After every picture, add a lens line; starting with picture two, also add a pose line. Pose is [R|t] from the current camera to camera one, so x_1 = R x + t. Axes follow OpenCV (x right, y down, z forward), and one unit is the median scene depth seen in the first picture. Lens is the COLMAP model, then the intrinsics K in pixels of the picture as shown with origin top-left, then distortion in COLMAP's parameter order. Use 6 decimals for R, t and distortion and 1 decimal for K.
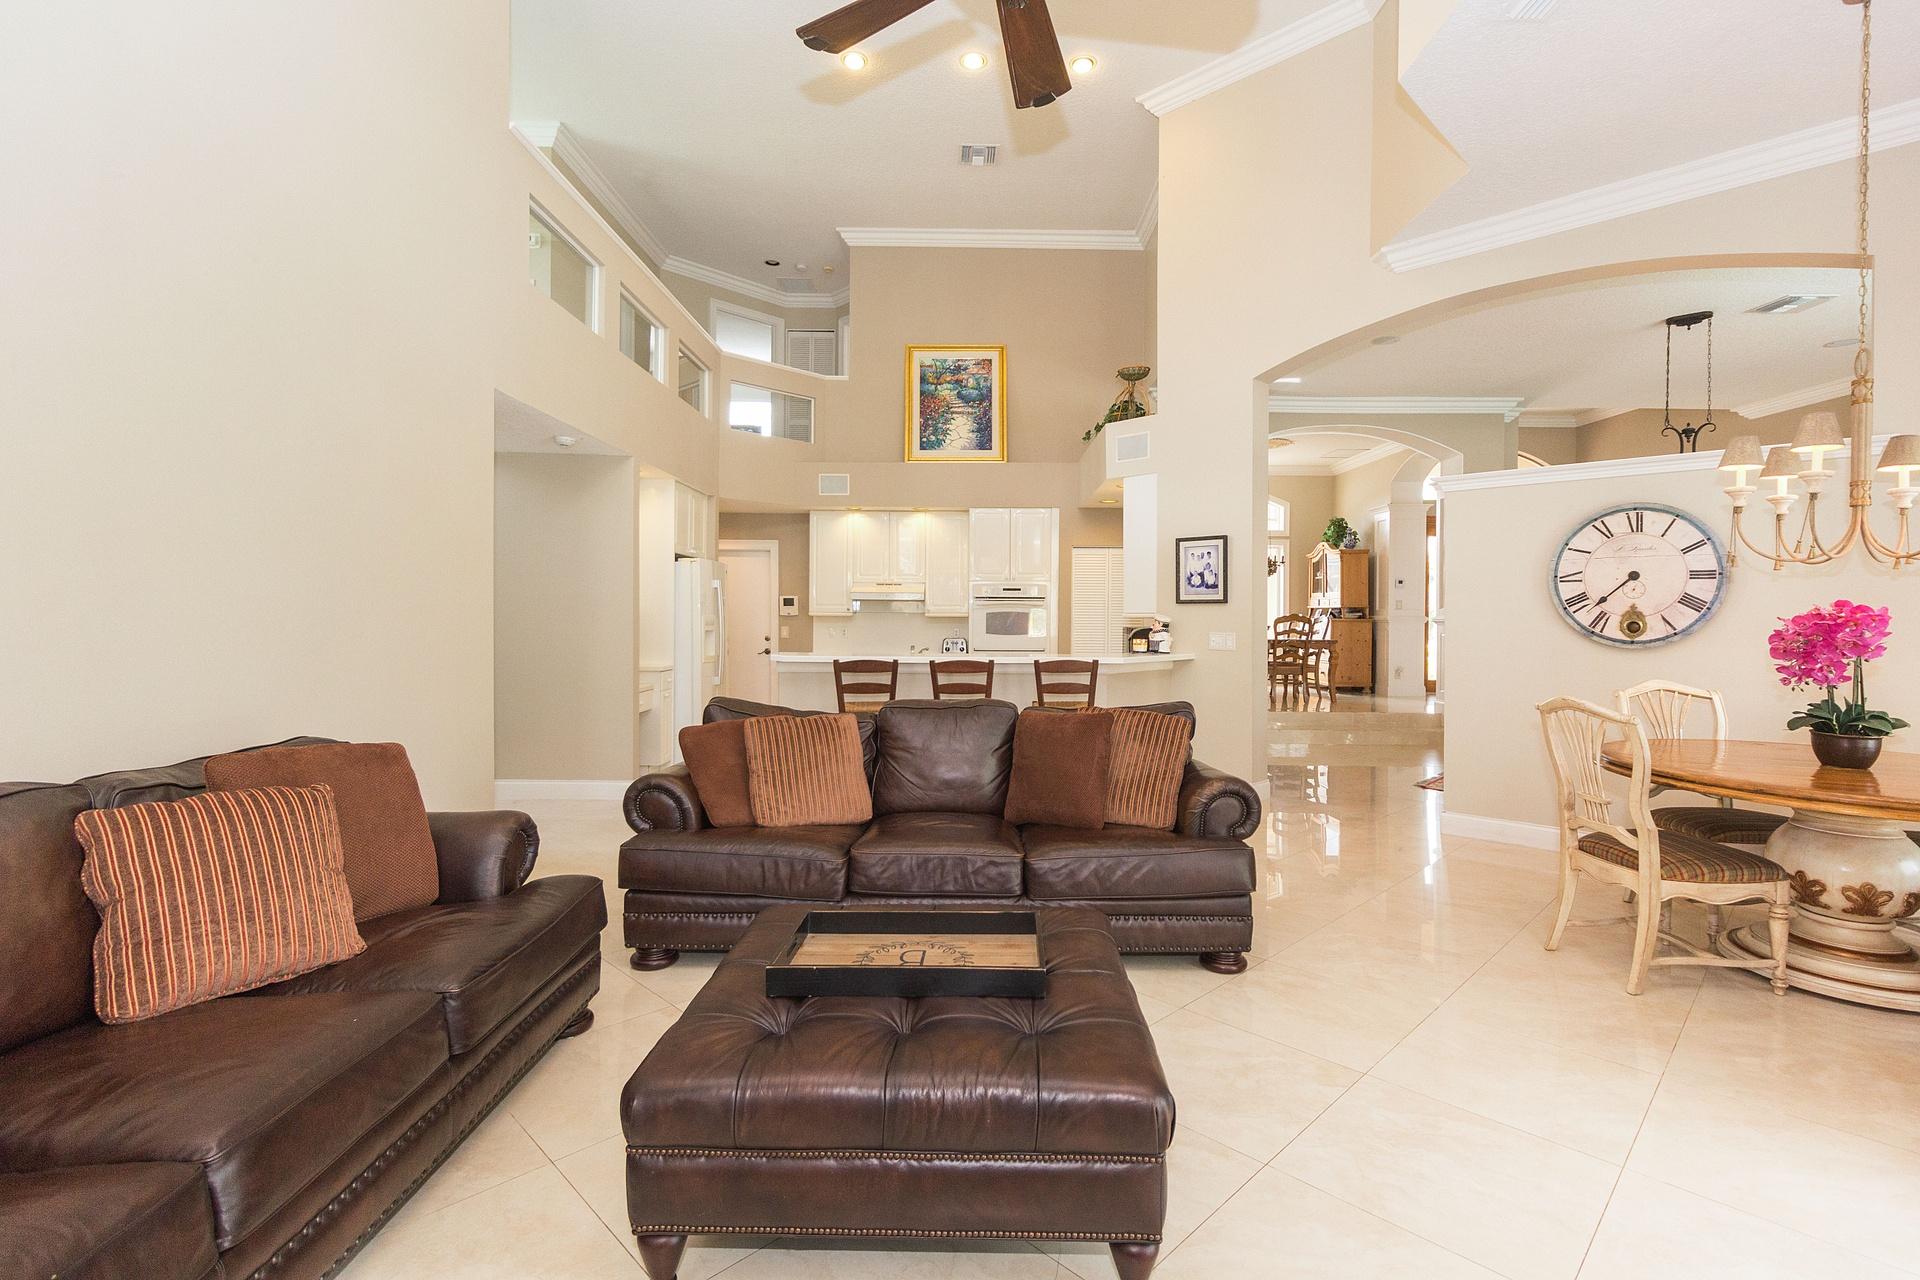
lens RADIAL K [[890.3, 0, 972.6], [0, 890.3, 620.0], [0, 0, 1]] dist [-0.000128, 0.000224]
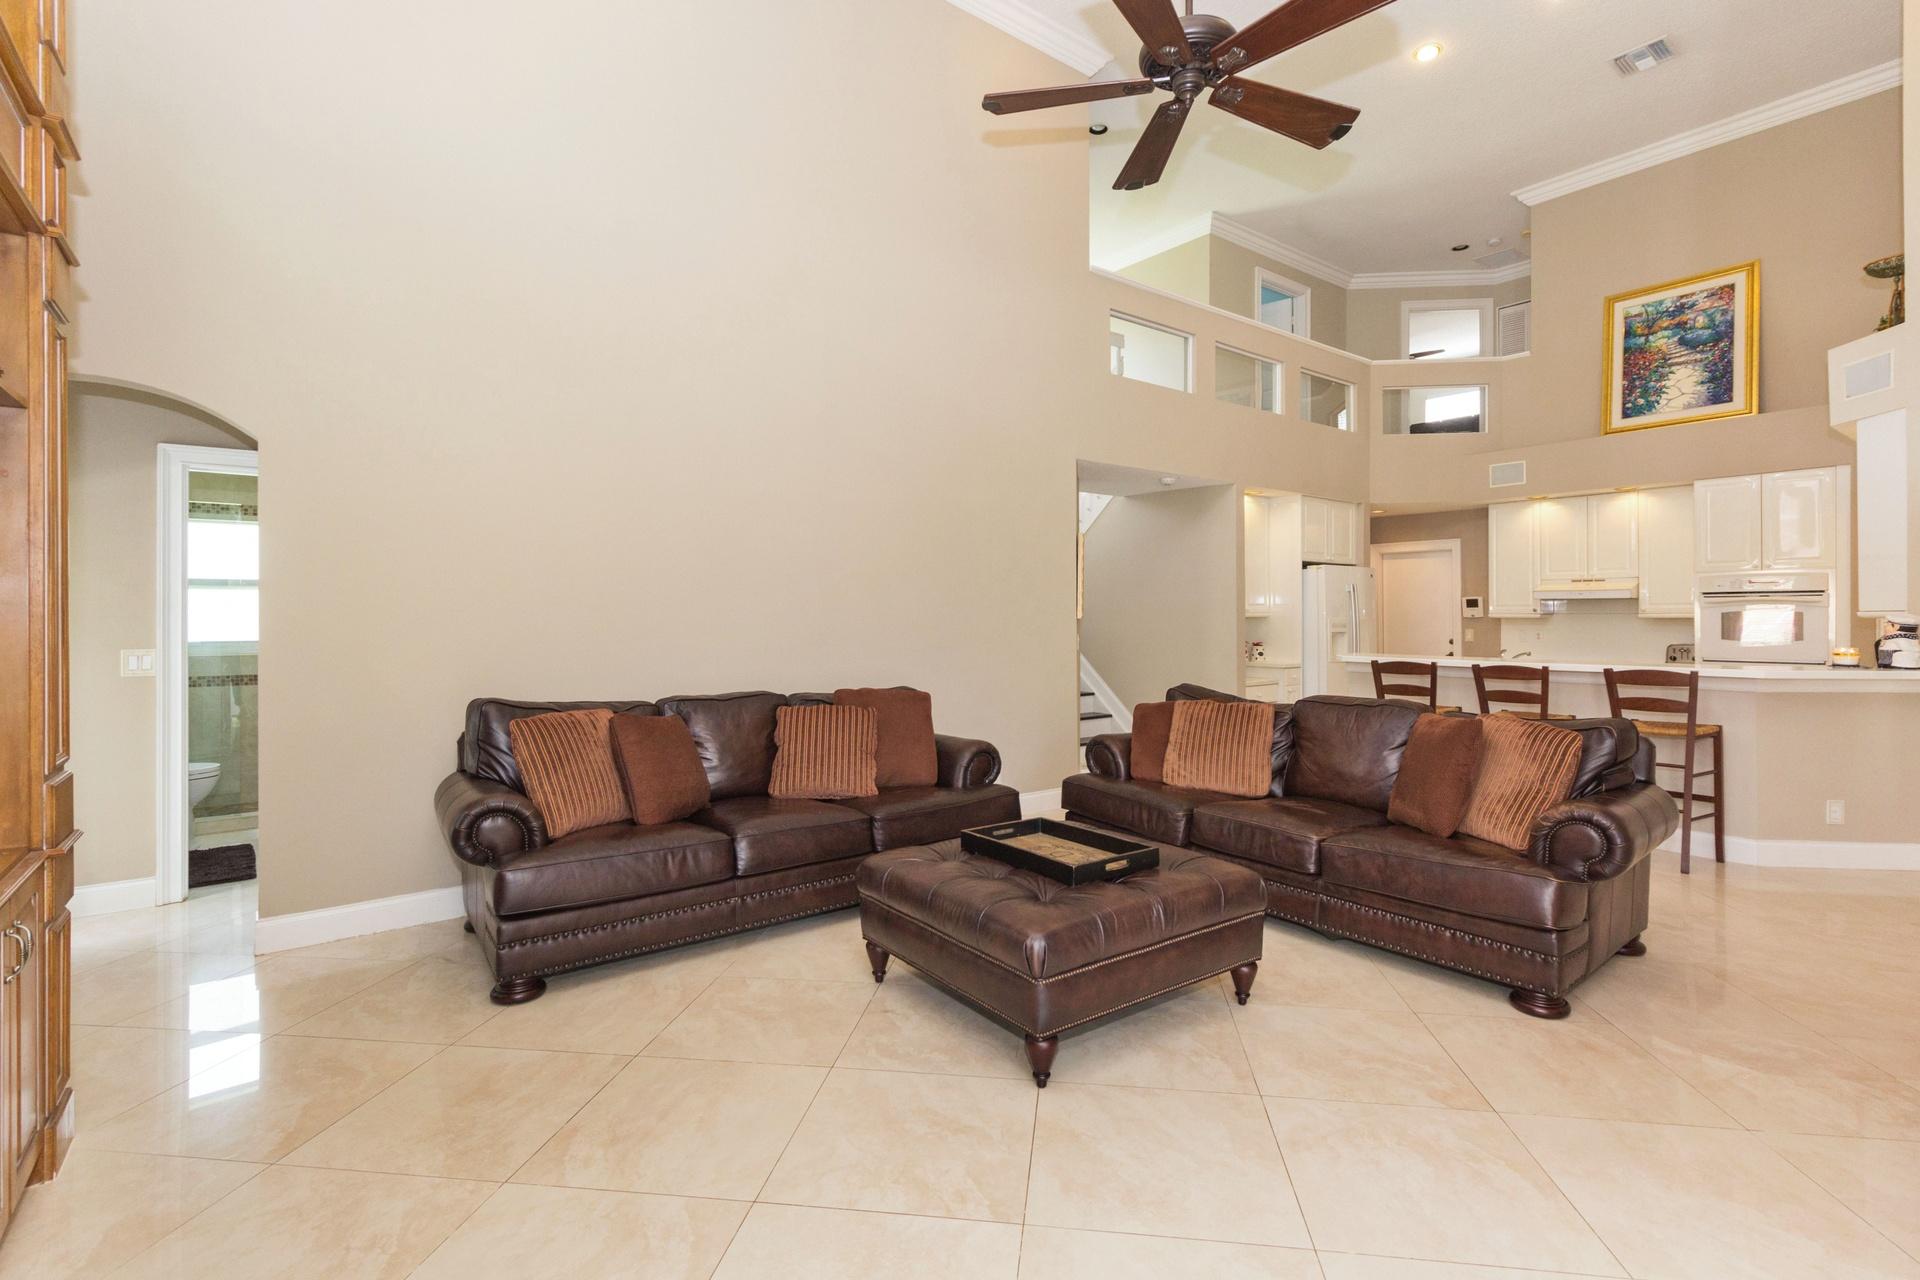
lens RADIAL K [[904.5, 0, 969.6], [0, 904.5, 615.4], [0, 0, 1]] dist [-0.000579, 0.001004]
pose [[0.601700, -0.008262, -0.798680, 0.308337], [0.000815, 0.999952, -0.009730, 0.001921], [0.798722, 0.005204, 0.601678, -0.000132]]
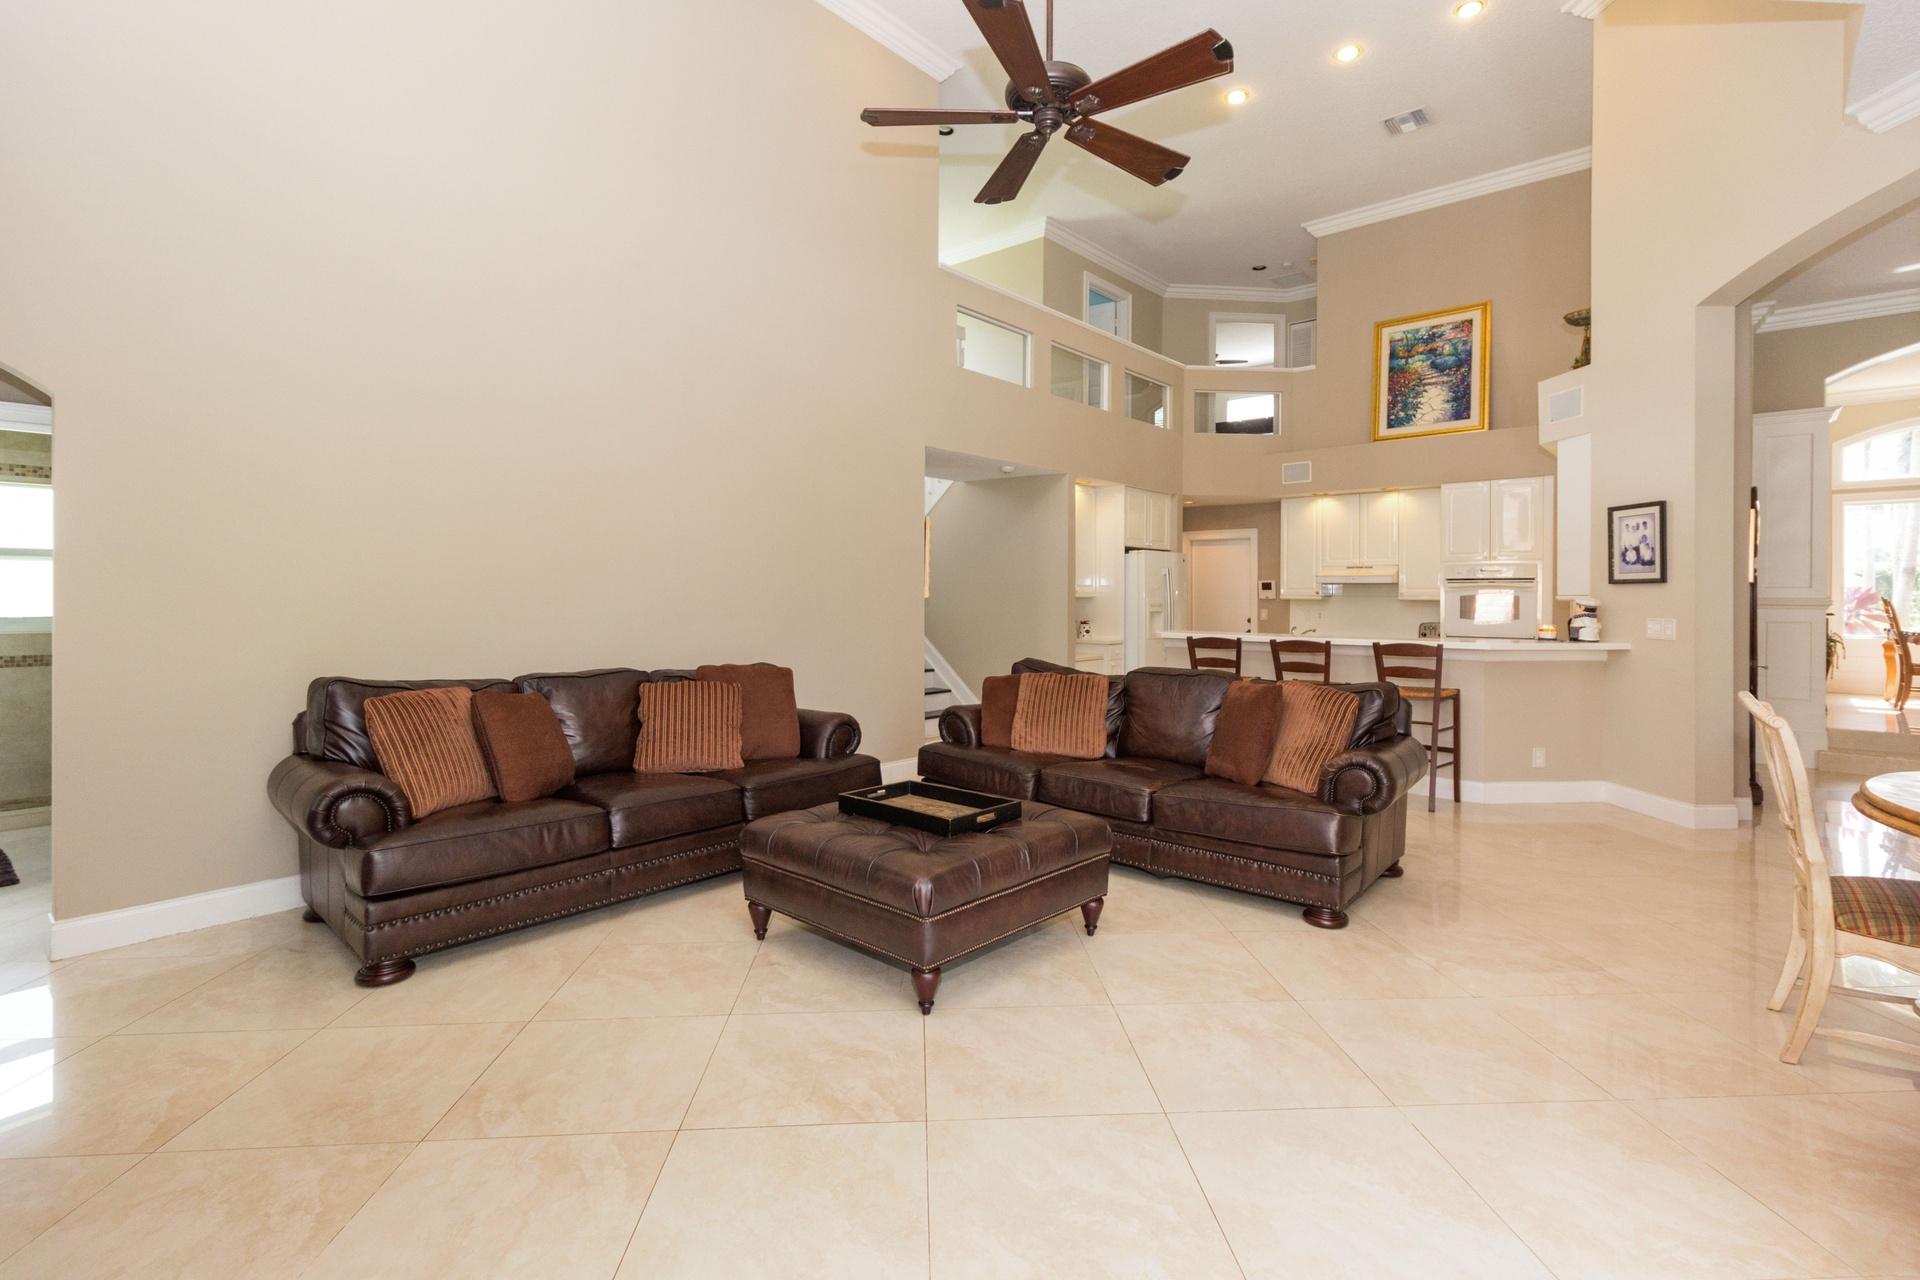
lens RADIAL K [[905.2, 0, 971.3], [0, 905.2, 601.0], [0, 0, 1]] dist [-0.000018, 0.000084]
pose [[0.747201, 0.000600, -0.664597, 0.319770], [-0.003861, 0.999987, -0.003438, 0.002888], [0.664586, 0.005135, 0.747194, -0.048048]]
